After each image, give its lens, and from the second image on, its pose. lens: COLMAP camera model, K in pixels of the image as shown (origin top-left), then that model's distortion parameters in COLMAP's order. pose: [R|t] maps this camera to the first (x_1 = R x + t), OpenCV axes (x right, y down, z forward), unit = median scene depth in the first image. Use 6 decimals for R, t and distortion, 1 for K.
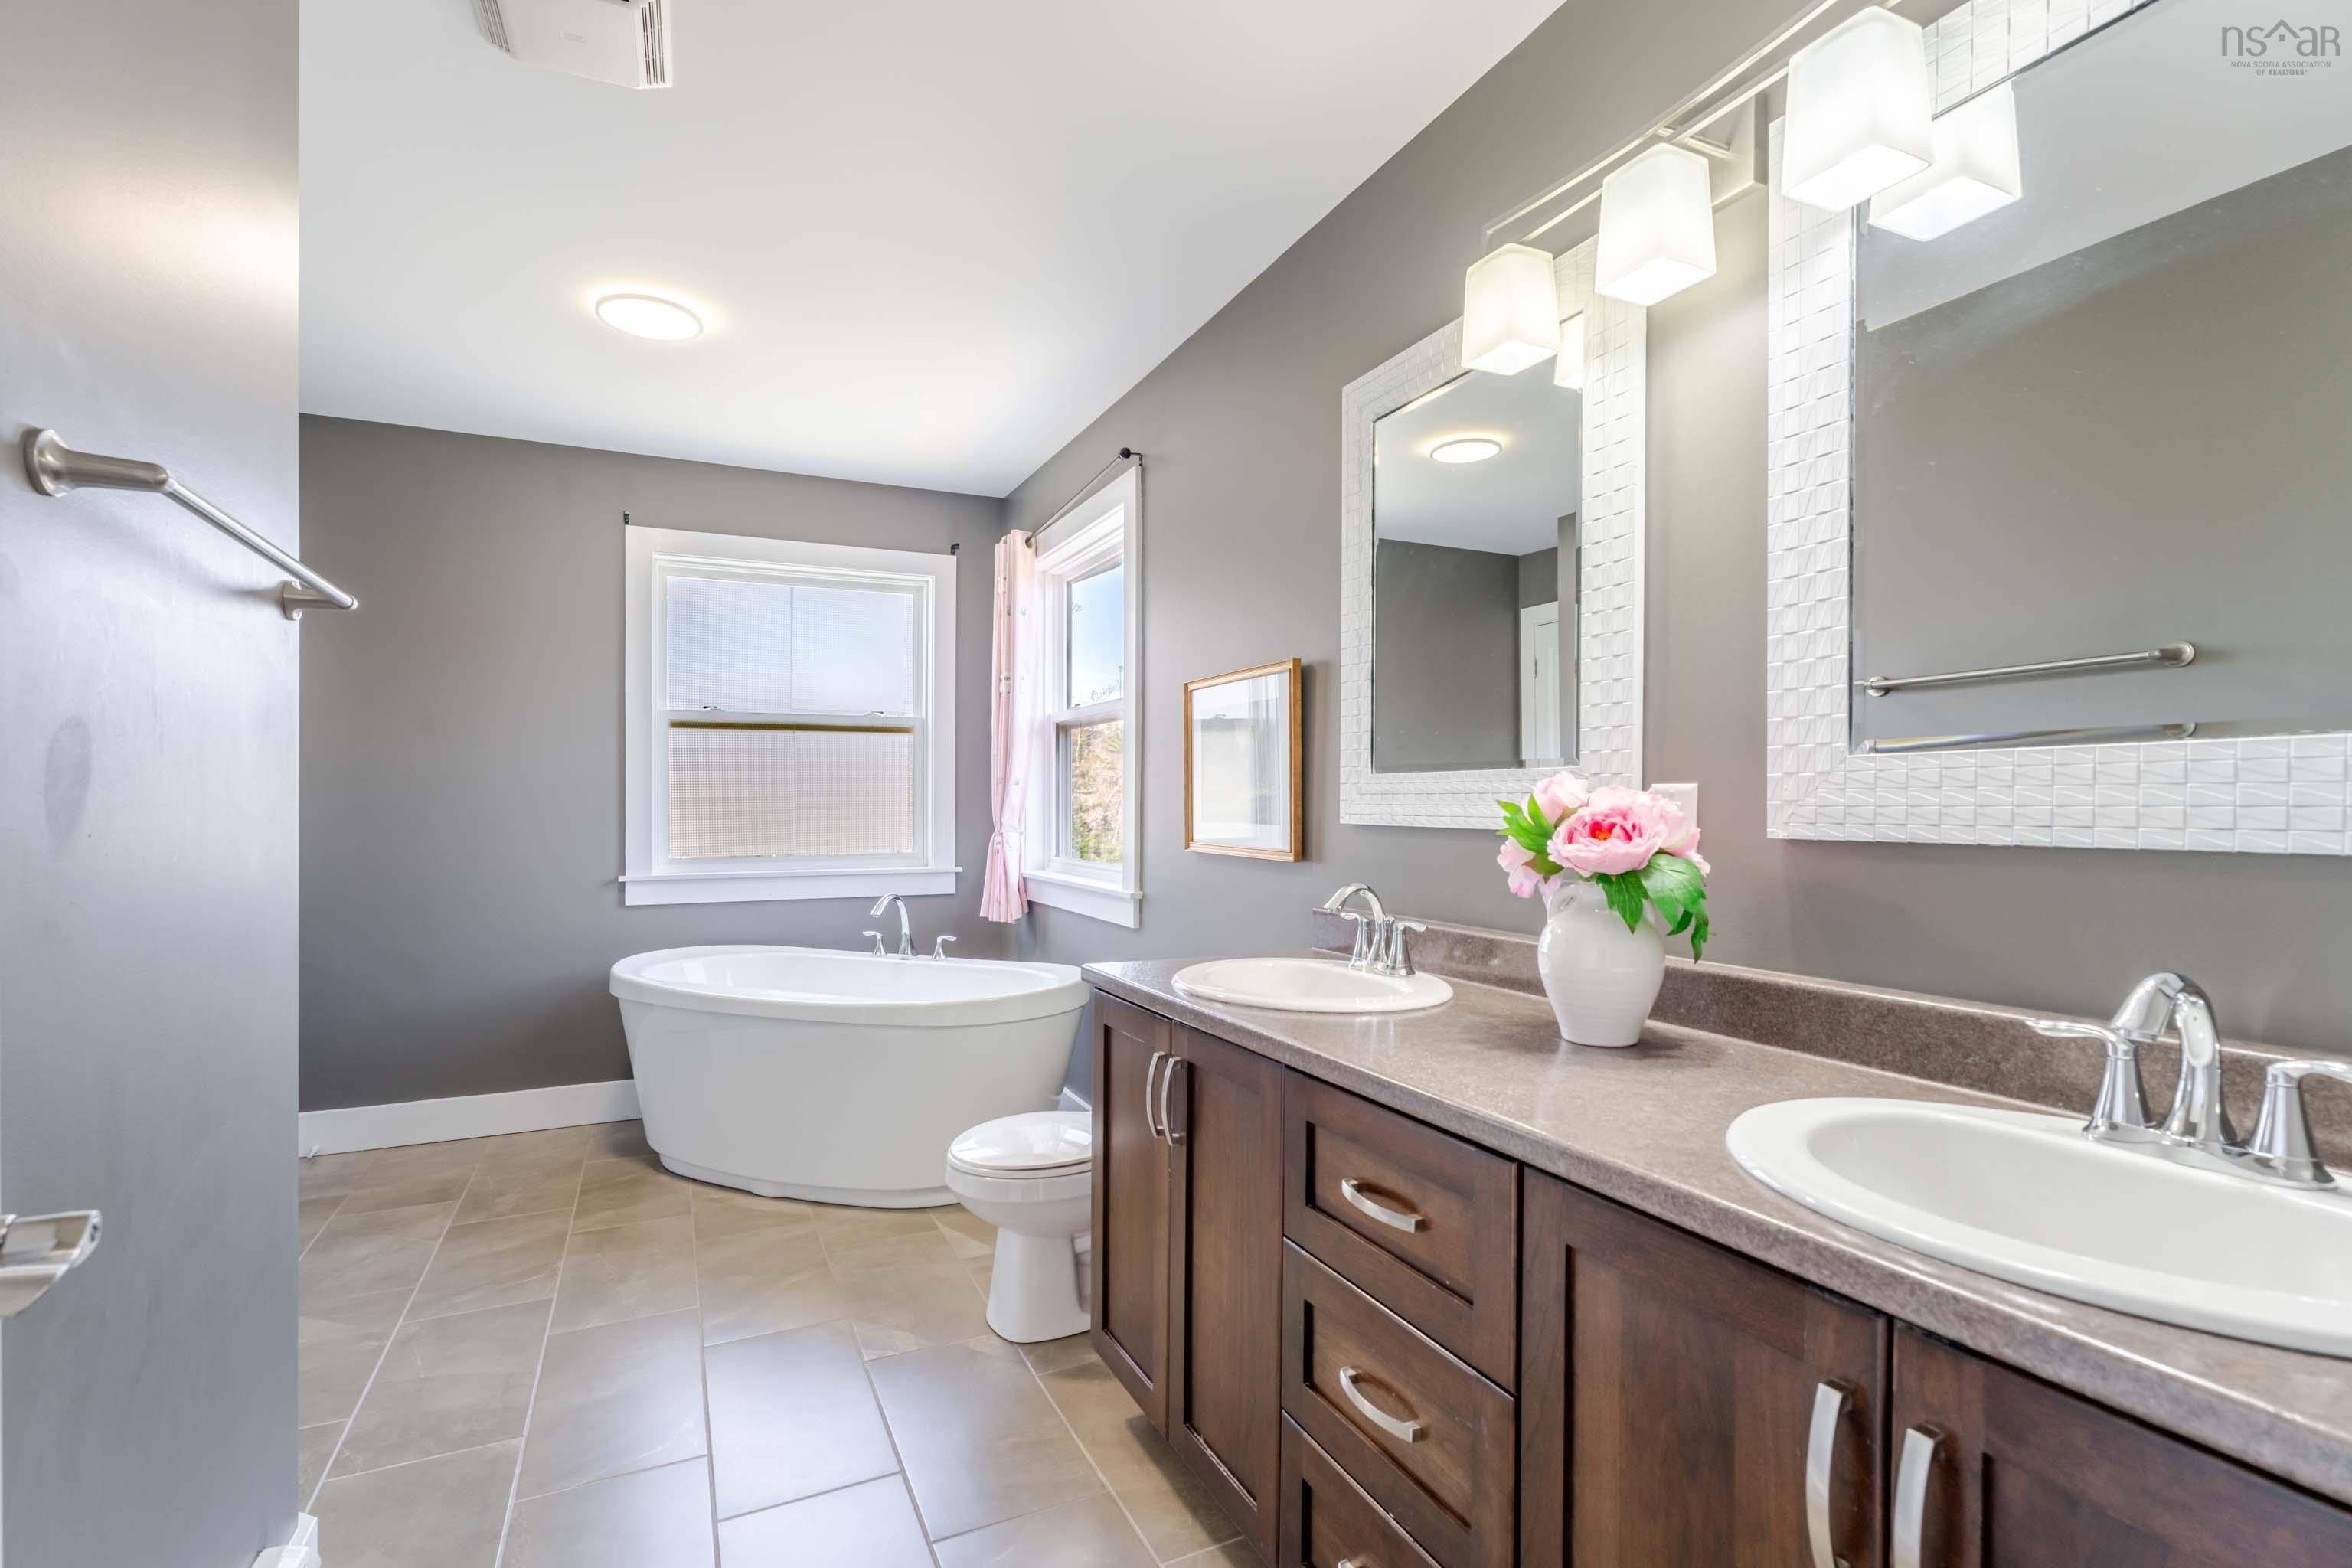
lens RADIAL K [[1053.6, 0, 1160.0], [0, 1053.6, 791.6], [0, 0, 1]] dist [0.002605, 0.001112]
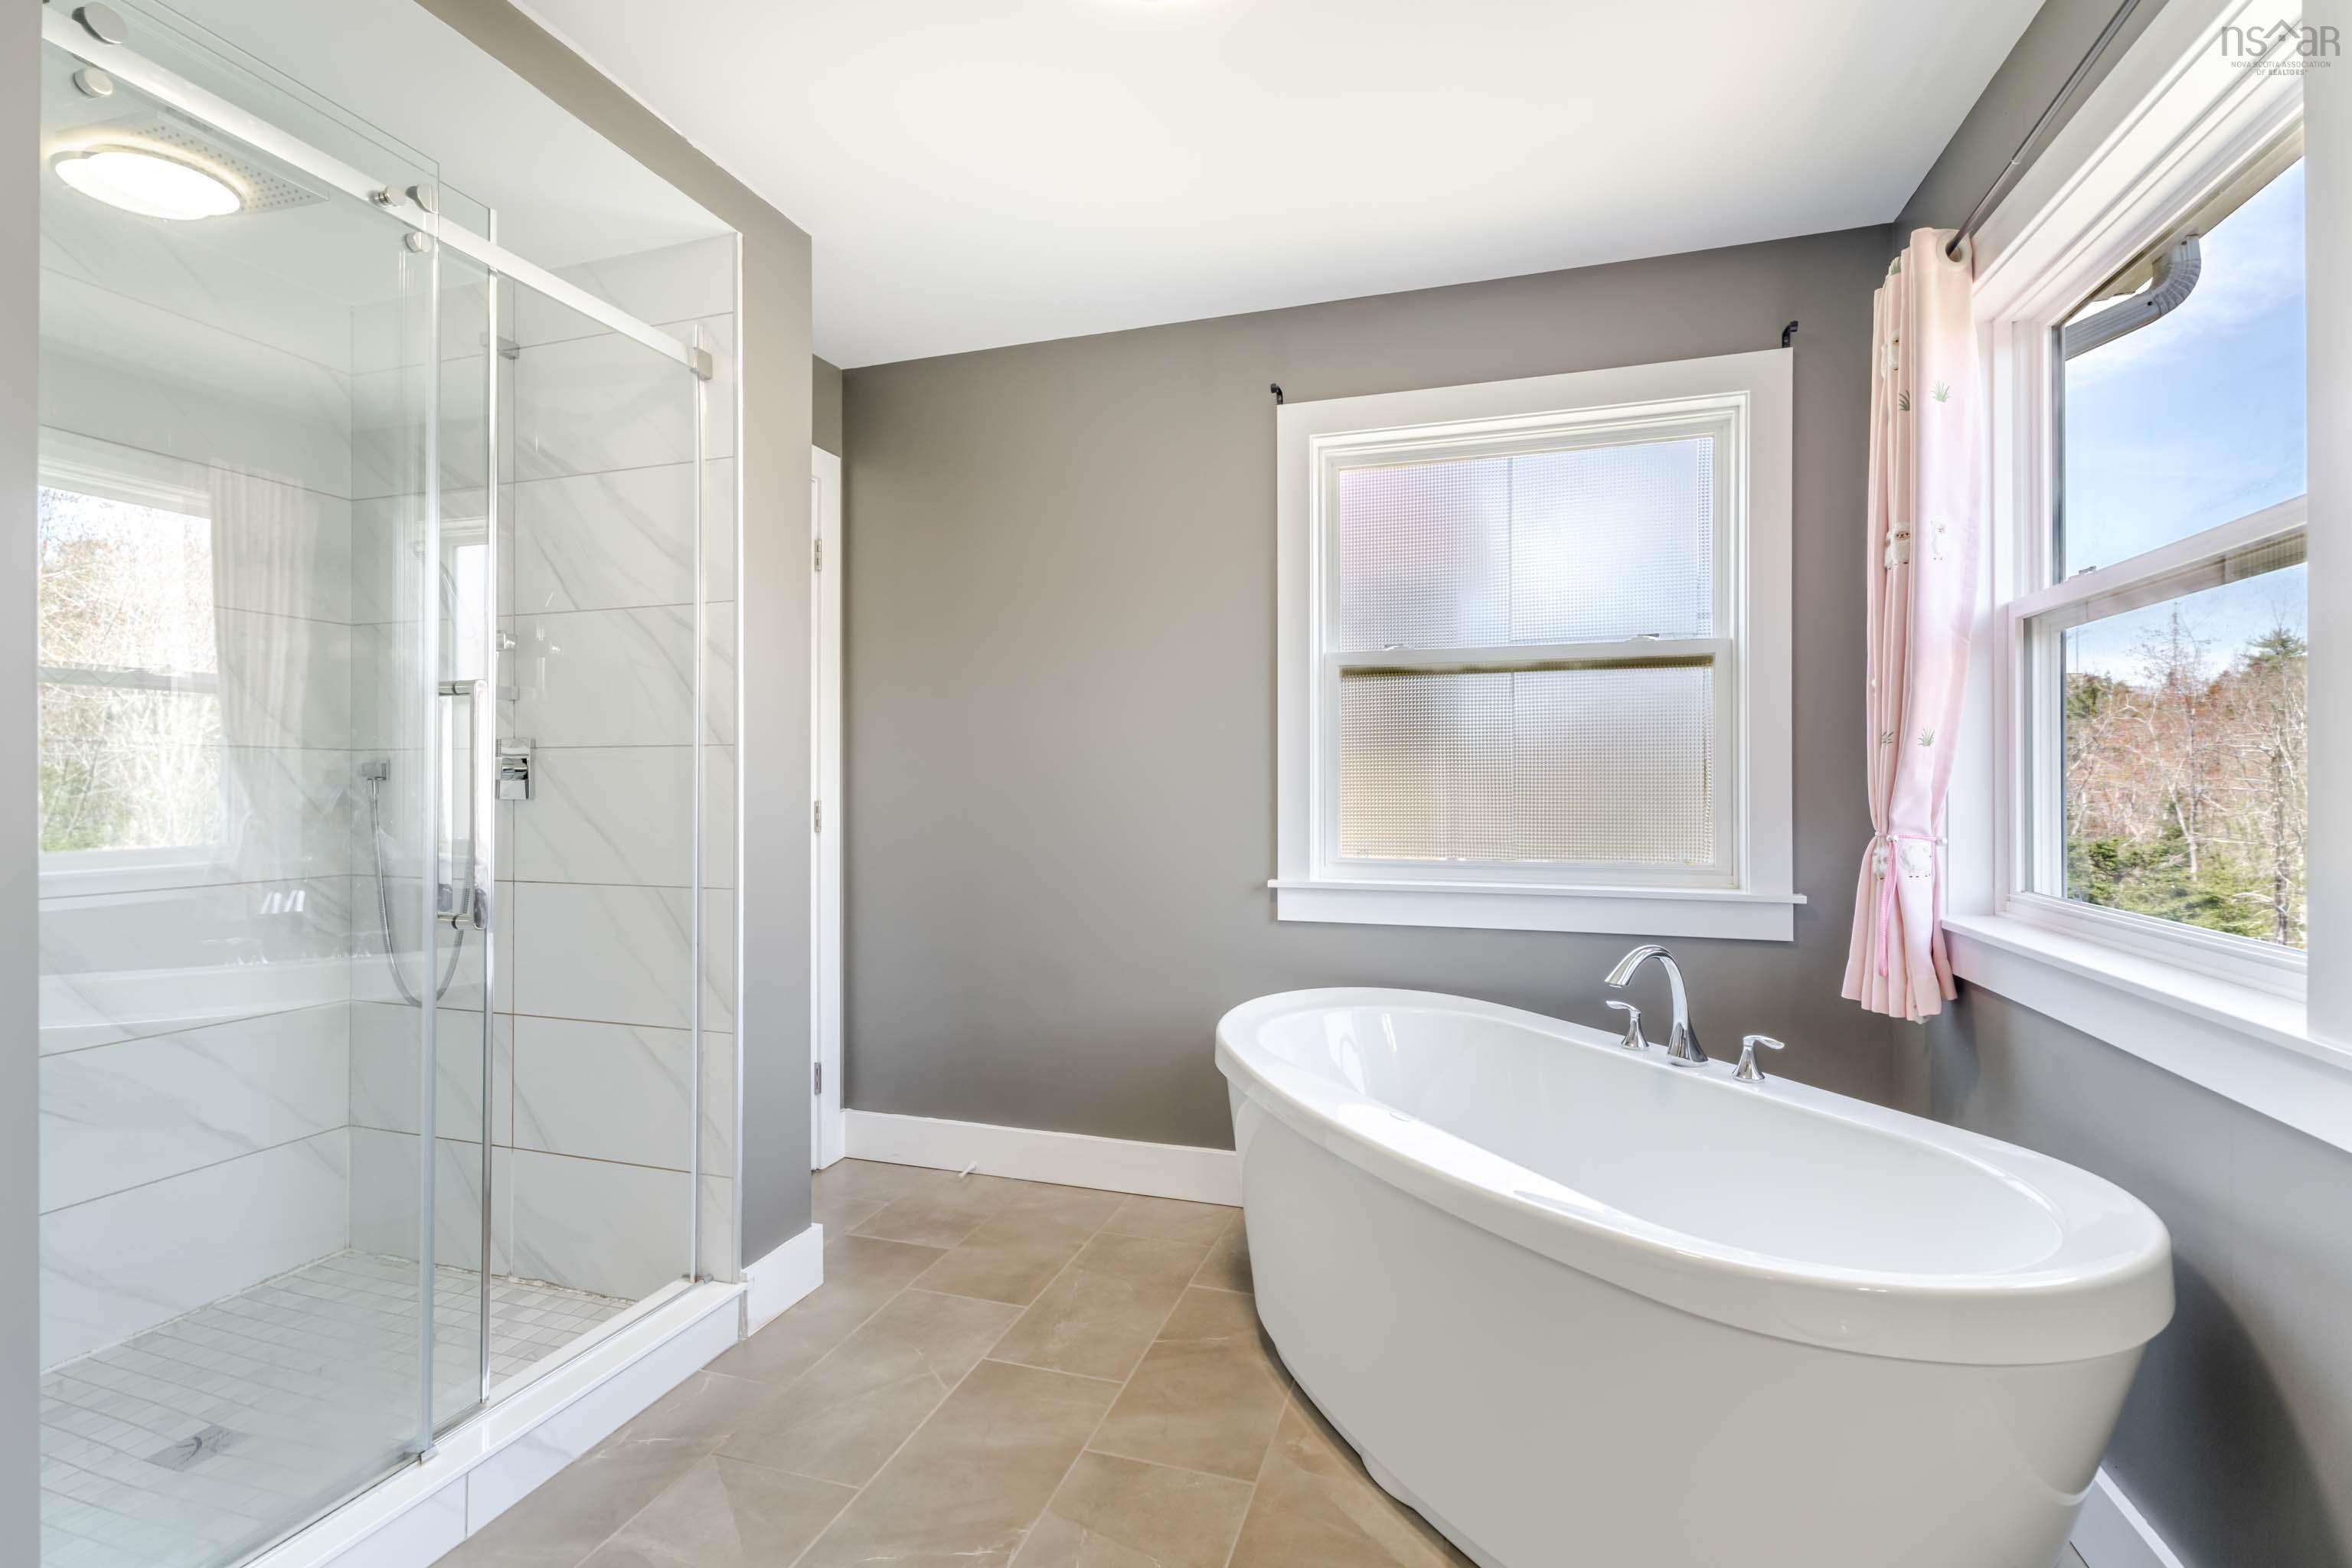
lens RADIAL K [[1053.6, 0, 1167.9], [0, 1053.6, 775.4], [0, 0, 1]] dist [0.002605, 0.001112]
pose [[0.729874, -0.003464, -0.683573, -0.056874], [0.005524, 0.999984, 0.000830, 0.005816], [0.683559, -0.004382, 0.729882, 0.392800]]
